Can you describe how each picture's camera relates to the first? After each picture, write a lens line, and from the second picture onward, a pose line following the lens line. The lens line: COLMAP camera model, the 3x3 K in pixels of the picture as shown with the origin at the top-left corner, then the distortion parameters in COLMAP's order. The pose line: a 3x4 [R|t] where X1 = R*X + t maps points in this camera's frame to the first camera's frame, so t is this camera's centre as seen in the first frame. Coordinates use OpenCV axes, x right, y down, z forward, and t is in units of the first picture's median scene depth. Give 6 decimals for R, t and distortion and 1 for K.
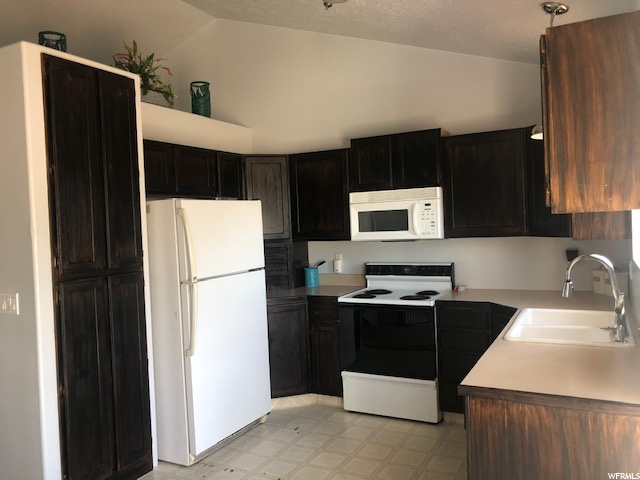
lens RADIAL K [[527.4, 0, 313.5], [0, 527.4, 237.7], [0, 0, 1]] dist [0.027801, -0.025077]
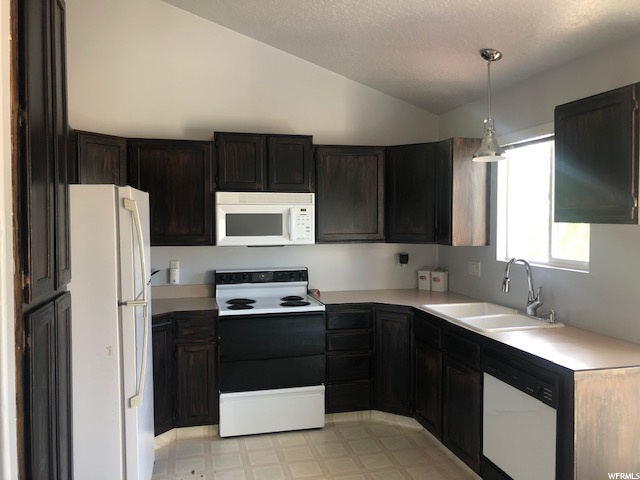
lens RADIAL K [[527.4, 0, 317.7], [0, 527.4, 239.2], [0, 0, 1]] dist [0.027801, -0.025077]
pose [[0.735635, 0.014883, 0.677215, -0.421639], [-0.007068, 0.999873, -0.014296, 0.006450], [-0.677342, 0.005730, 0.735646, 0.238987]]
